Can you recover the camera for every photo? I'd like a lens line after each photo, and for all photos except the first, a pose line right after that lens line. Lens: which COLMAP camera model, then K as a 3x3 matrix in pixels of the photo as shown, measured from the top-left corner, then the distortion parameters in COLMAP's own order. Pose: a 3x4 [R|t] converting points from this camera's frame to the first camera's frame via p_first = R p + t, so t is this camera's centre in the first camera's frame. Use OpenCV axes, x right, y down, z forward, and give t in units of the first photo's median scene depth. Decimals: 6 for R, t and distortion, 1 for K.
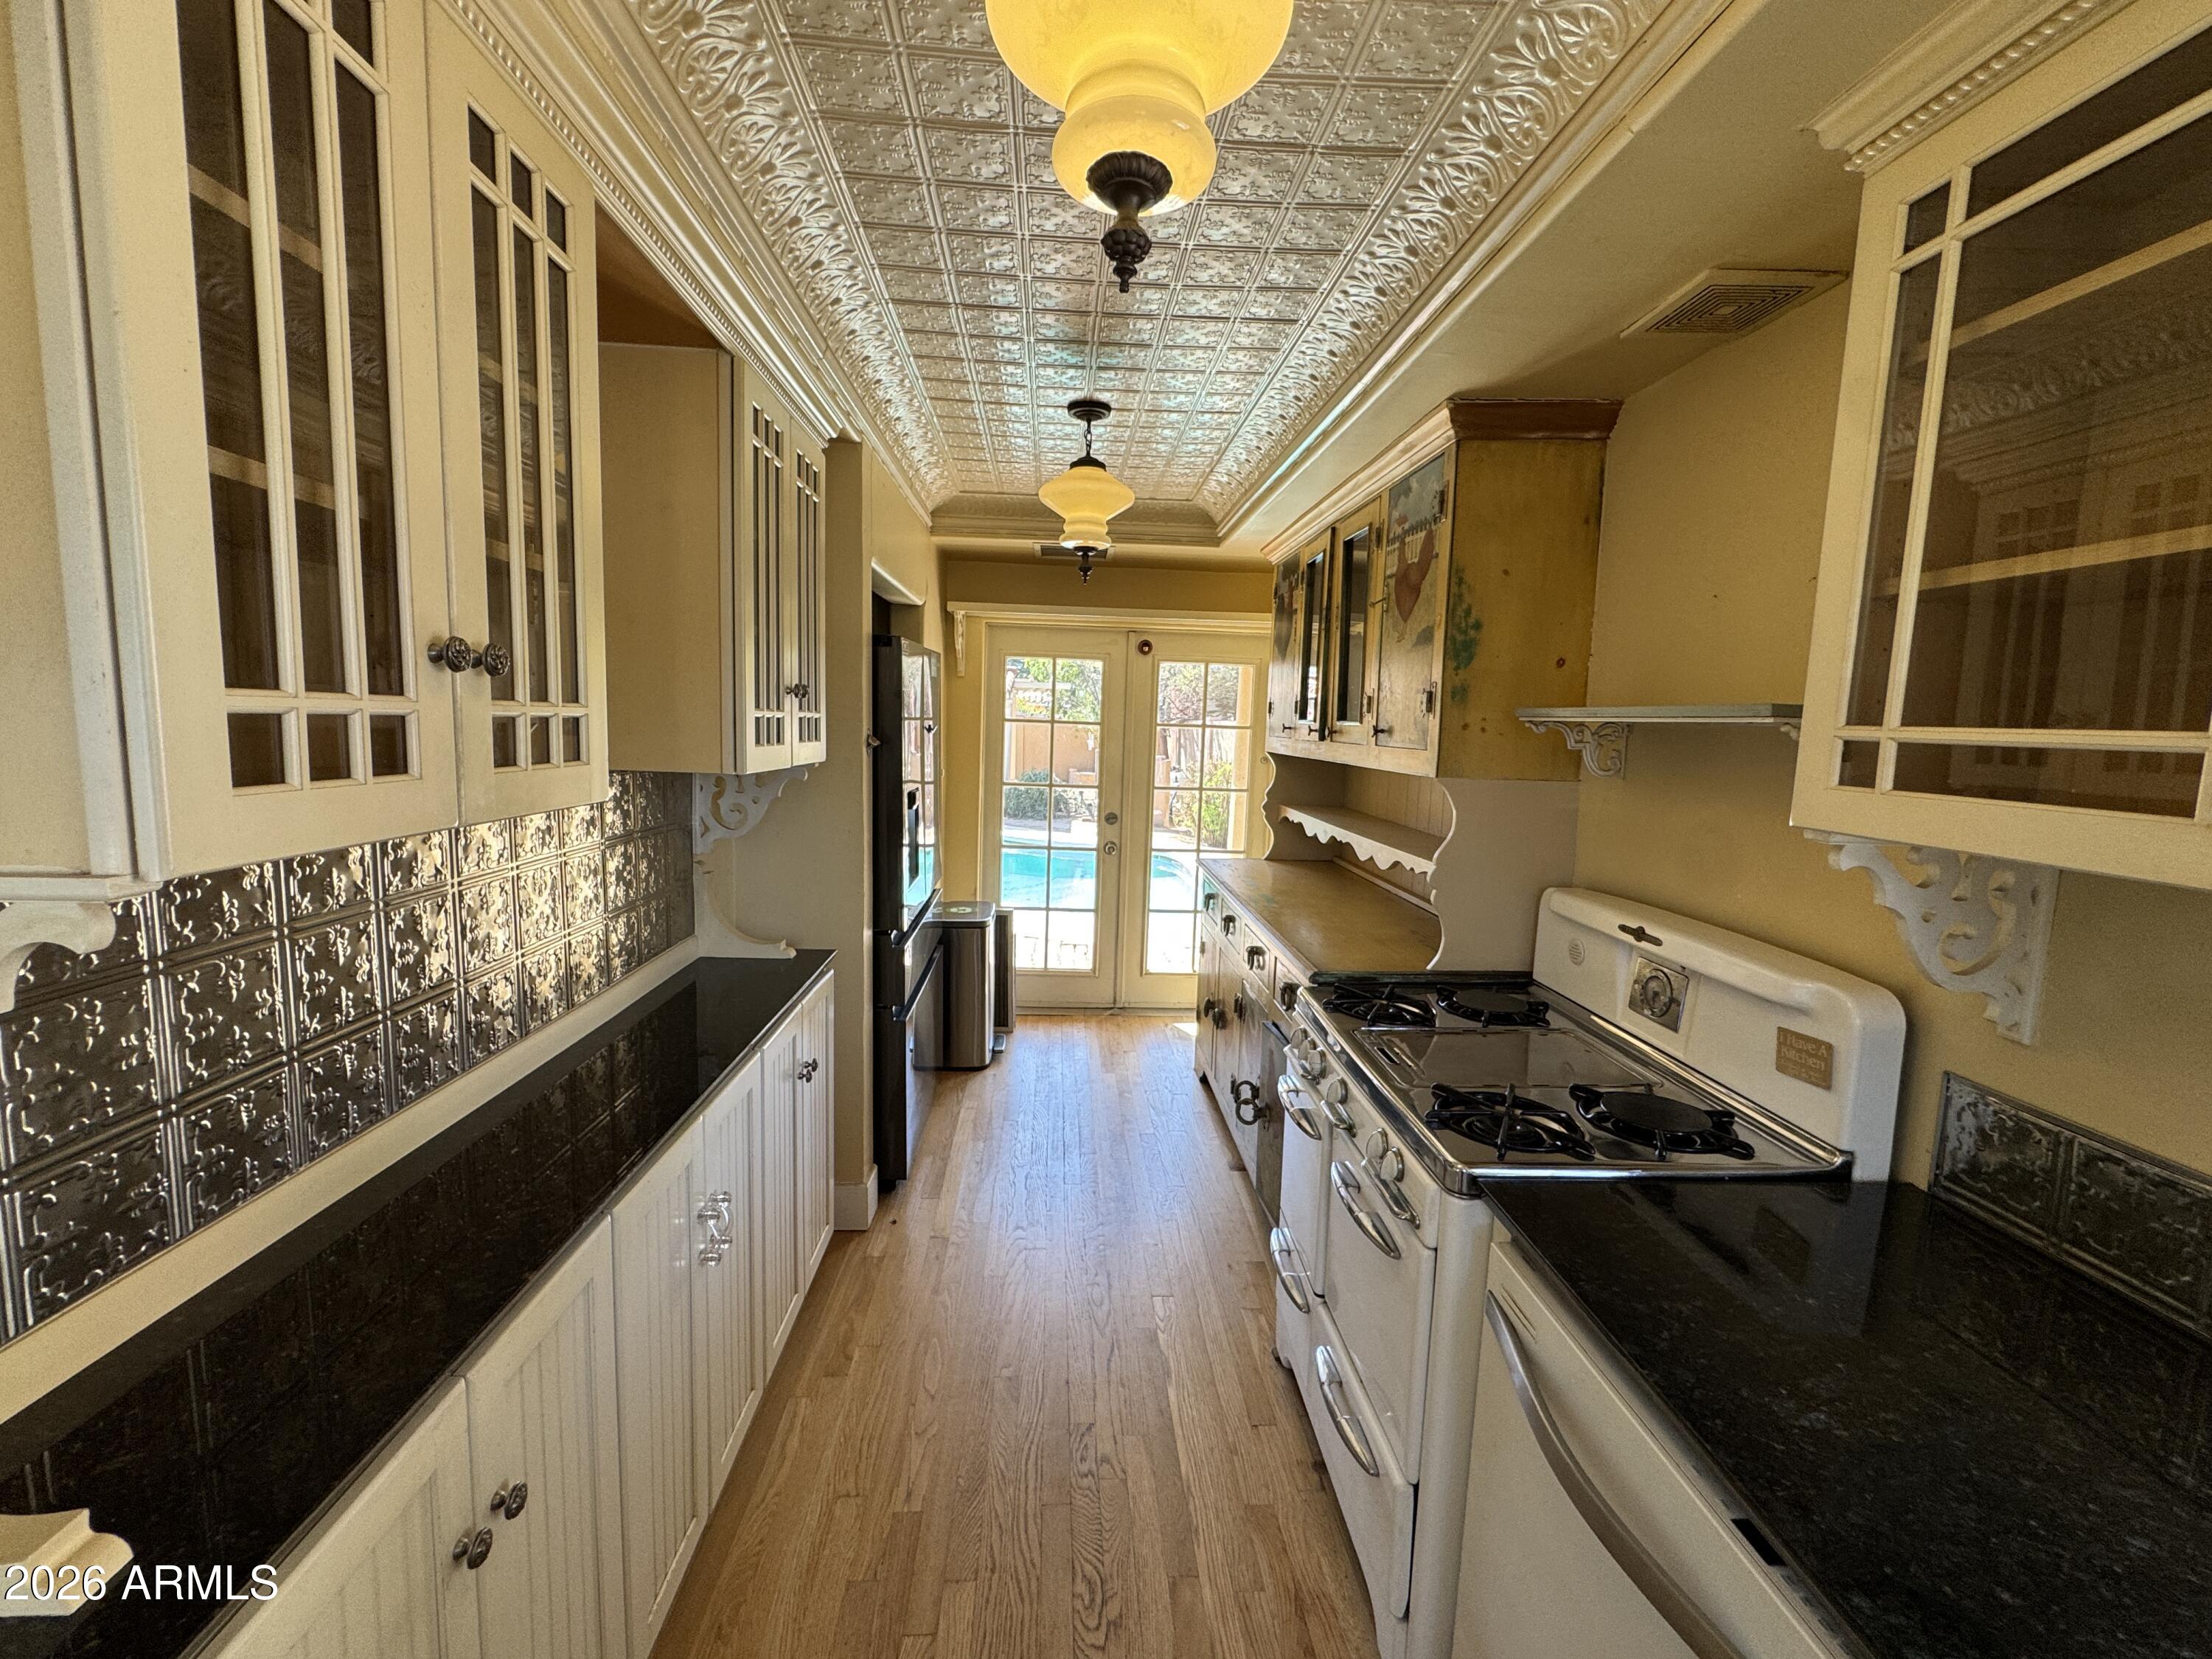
lens RADIAL K [[902.3, 0, 1104.2], [0, 902.3, 826.5], [0, 0, 1]] dist [-0.001561, -0.000179]
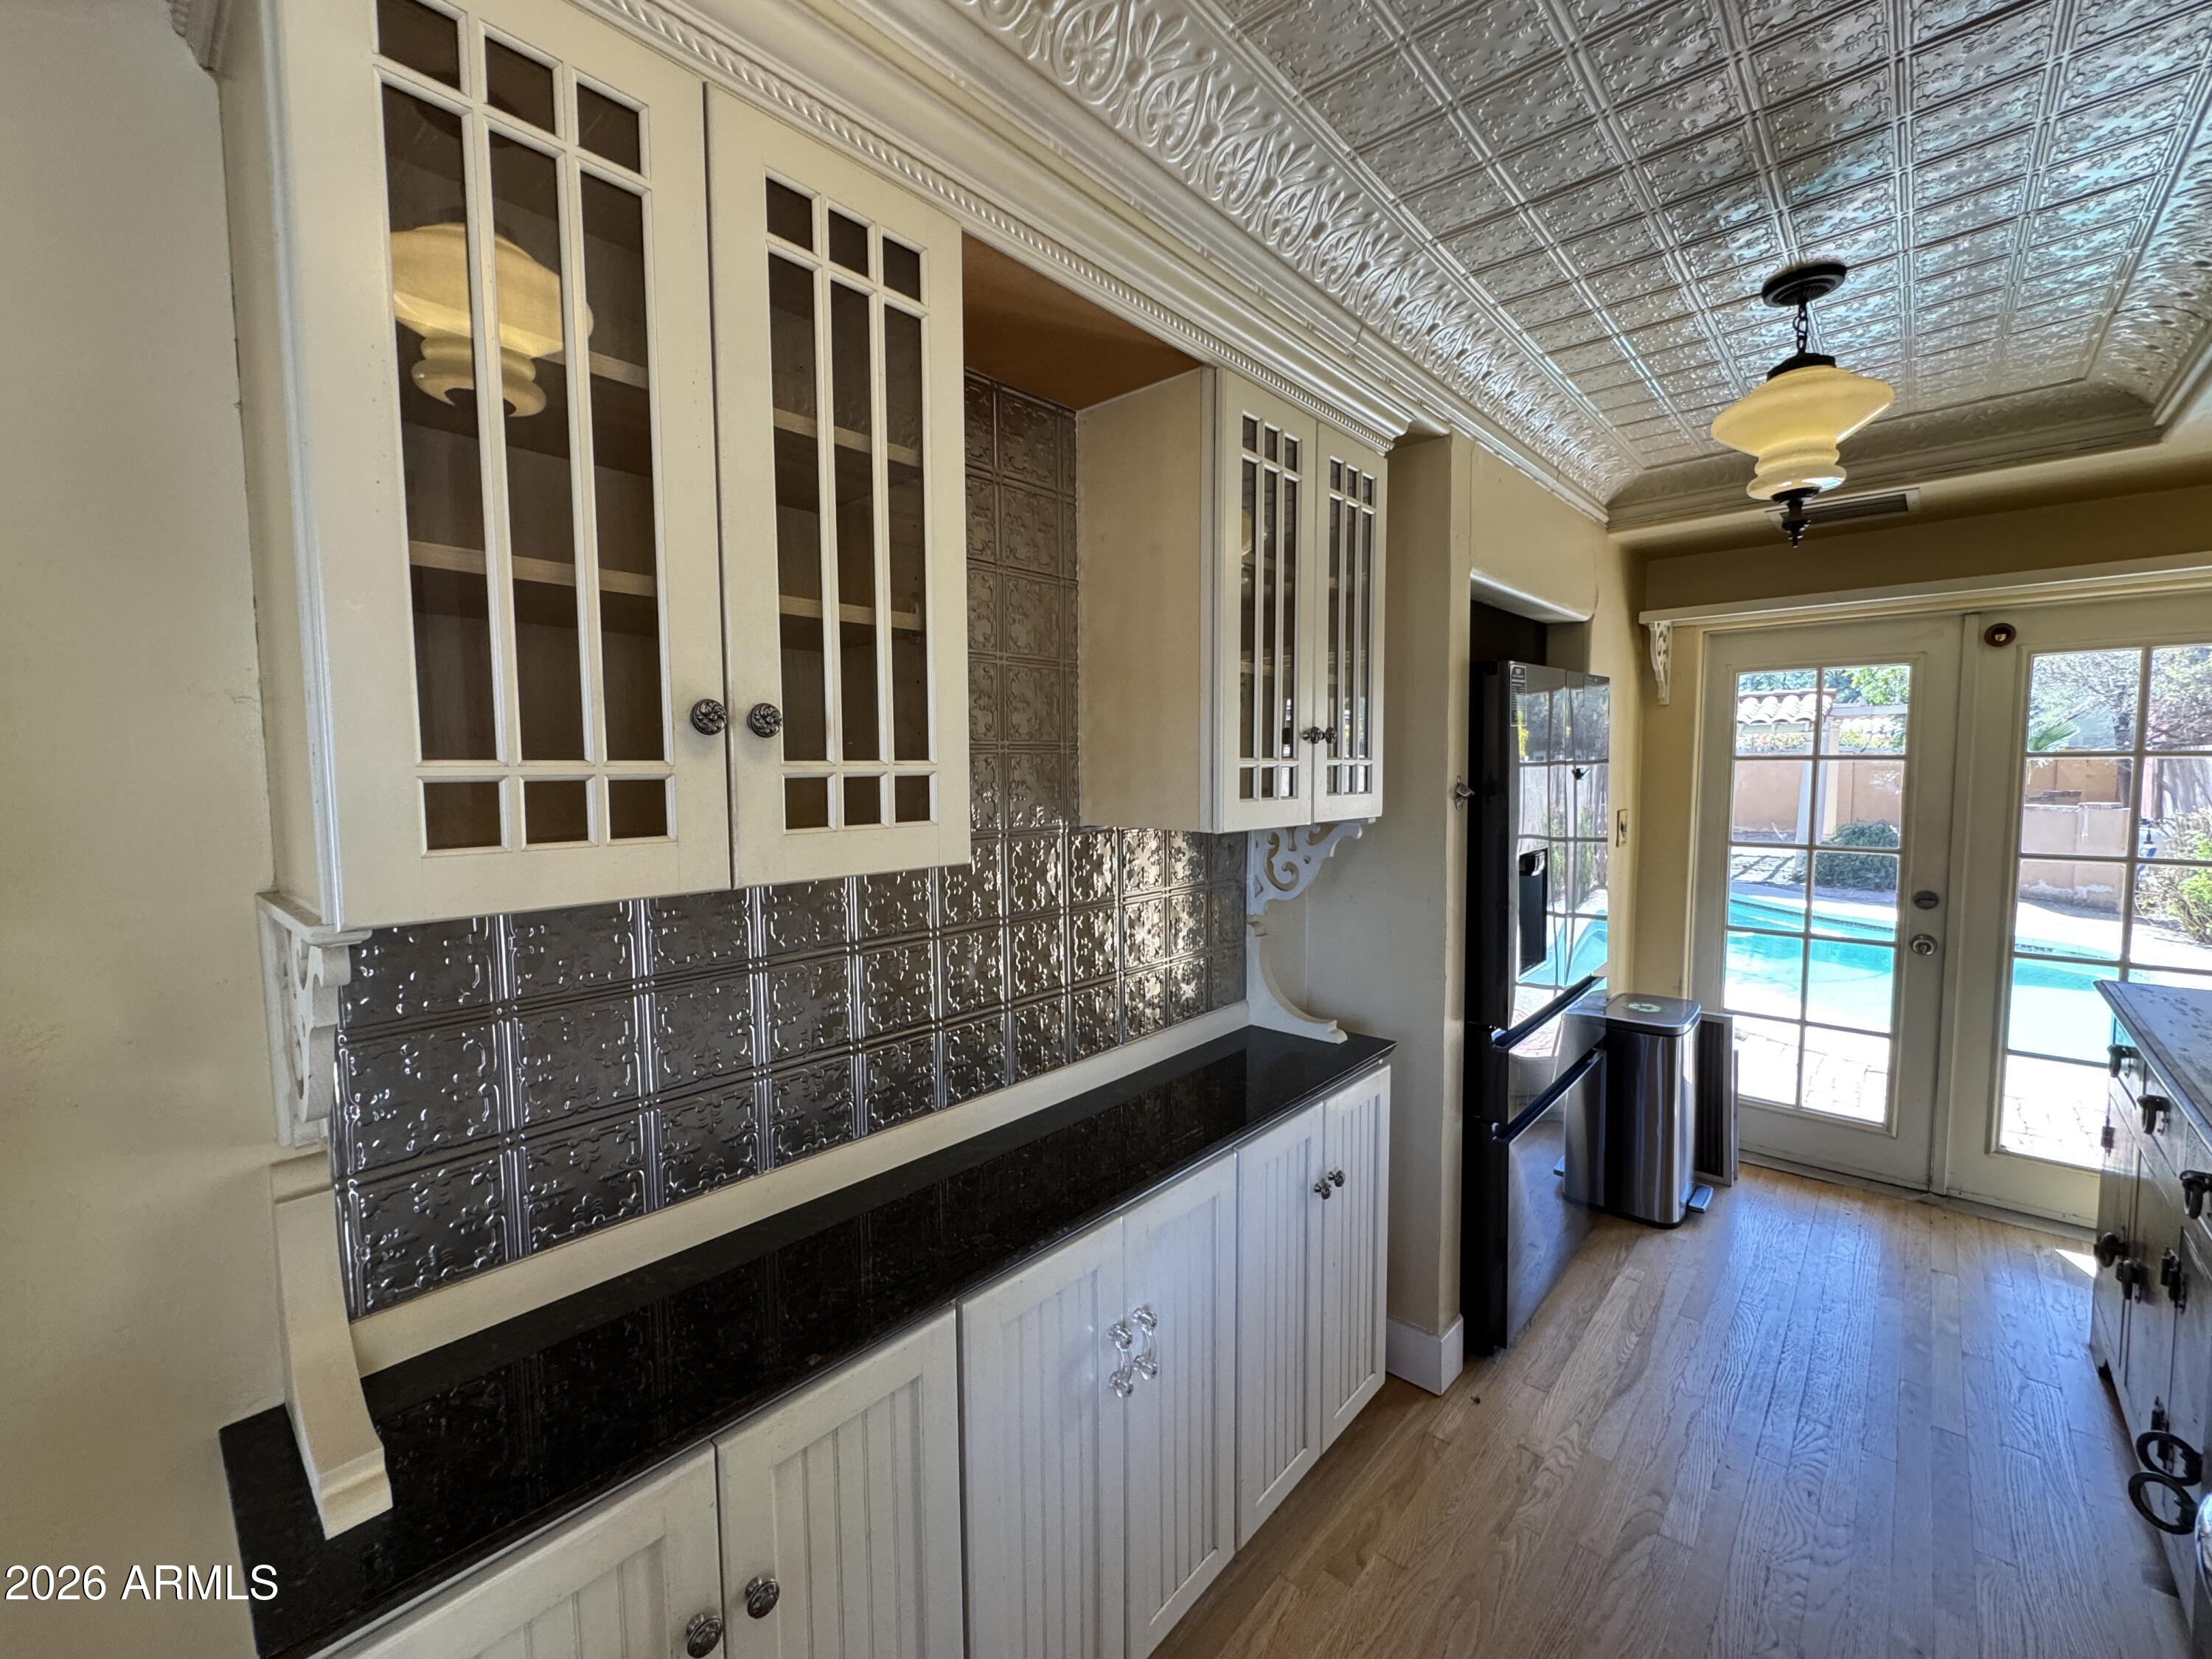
lens RADIAL K [[902.3, 0, 1104.3], [0, 902.3, 828.4], [0, 0, 1]] dist [-0.001561, -0.000179]
pose [[0.703045, 0.010336, -0.711070, 0.094063], [-0.048719, 0.998245, -0.033660, -0.017010], [0.709474, 0.058307, 0.702315, 0.192647]]
